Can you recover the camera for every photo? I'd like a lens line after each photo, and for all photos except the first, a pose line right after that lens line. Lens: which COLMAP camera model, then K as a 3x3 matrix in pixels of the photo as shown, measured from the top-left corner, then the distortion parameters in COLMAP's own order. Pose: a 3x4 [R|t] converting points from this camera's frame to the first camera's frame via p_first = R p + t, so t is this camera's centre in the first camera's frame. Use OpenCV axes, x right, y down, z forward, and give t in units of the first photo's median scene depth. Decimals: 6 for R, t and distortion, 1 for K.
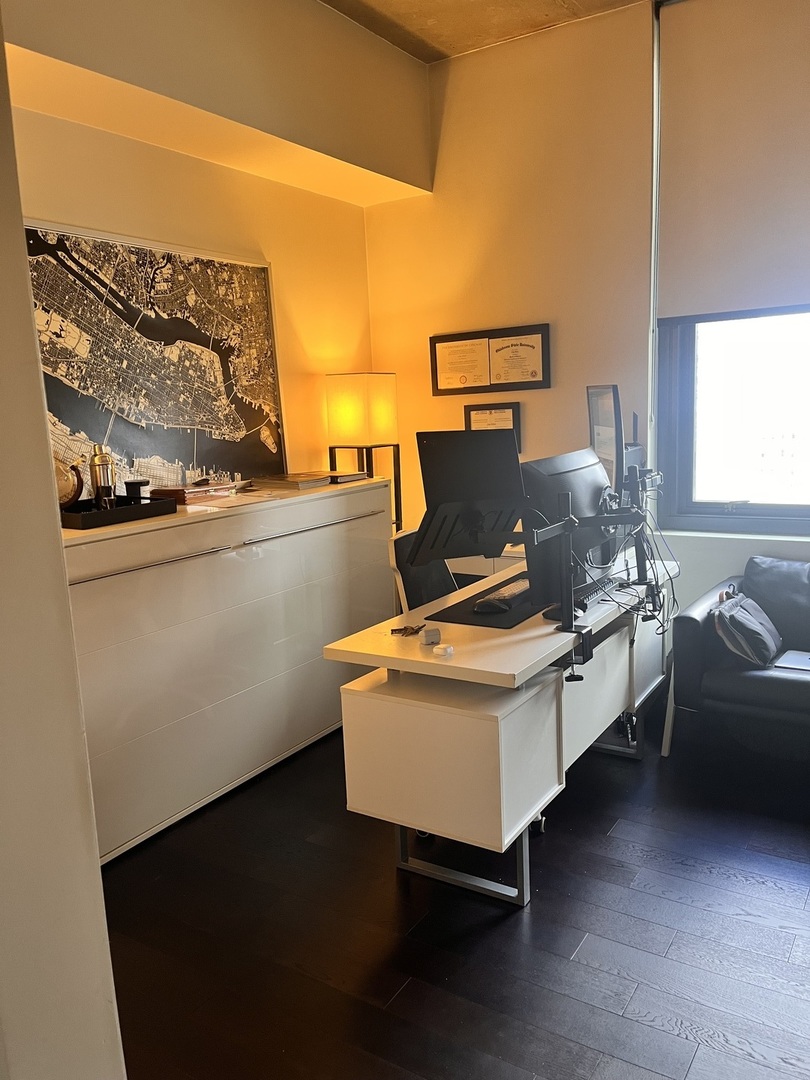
lens RADIAL K [[818.5, 0, 406.2], [0, 818.5, 542.6], [0, 0, 1]] dist [0.084914, -0.115222]
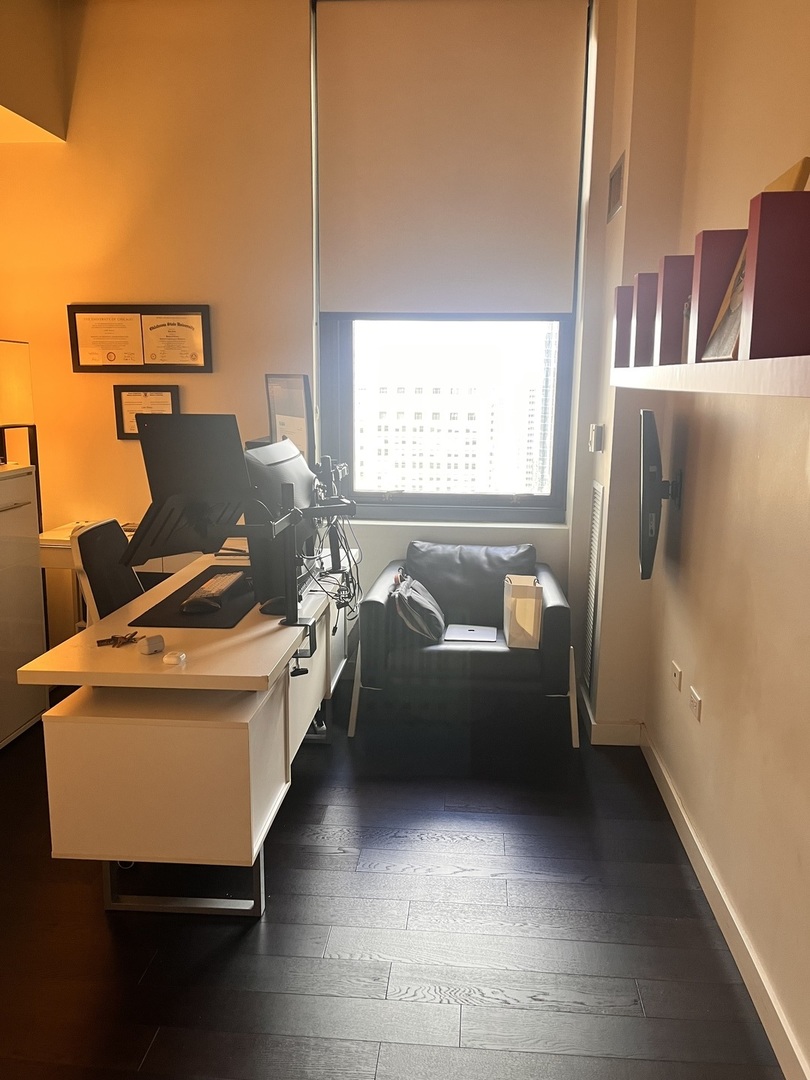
lens RADIAL K [[818.5, 0, 406.2], [0, 818.5, 542.6], [0, 0, 1]] dist [0.084914, -0.115222]
pose [[0.880385, -0.035346, 0.472940, -0.114785], [0.028763, 0.999363, 0.021146, -0.005617], [-0.473386, -0.005014, 0.880841, 0.062379]]
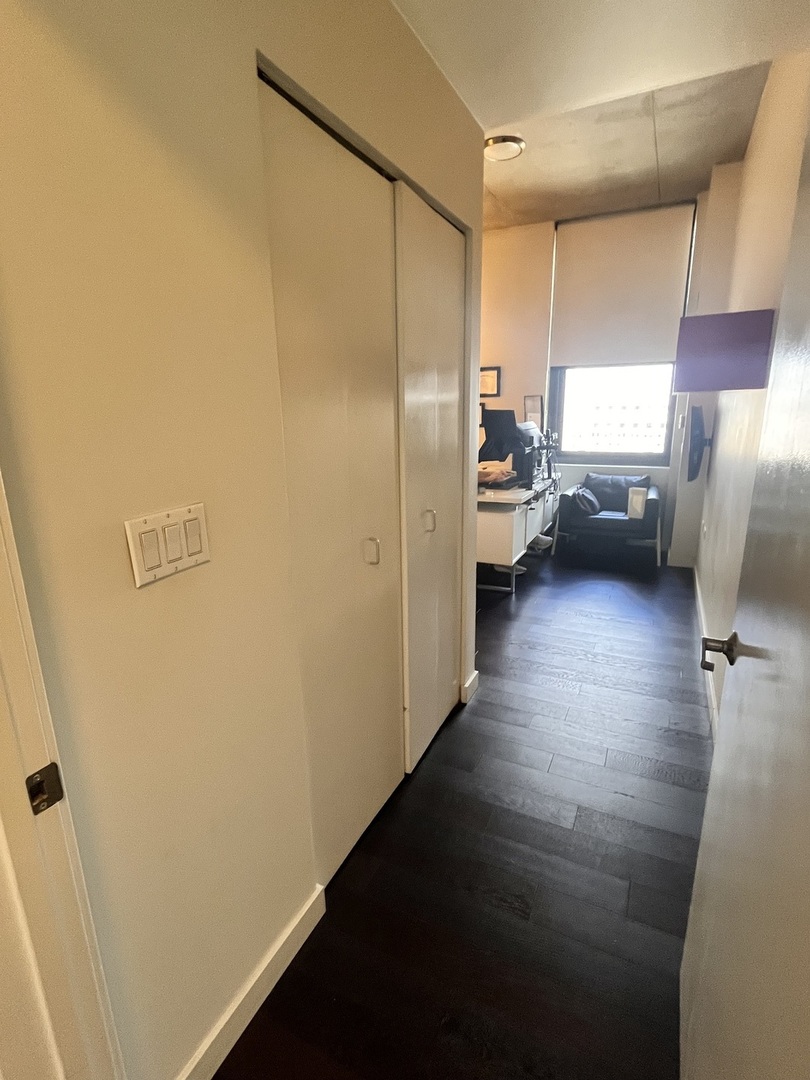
lens RADIAL K [[528.8, 0, 405.7], [0, 528.8, 543.3], [0, 0, 1]] dist [-0.000241, -0.000179]
pose [[0.992126, -0.000908, 0.125243, -0.323095], [-0.009019, 0.996860, 0.078672, 0.117344], [-0.124921, -0.079183, 0.989002, -0.491992]]
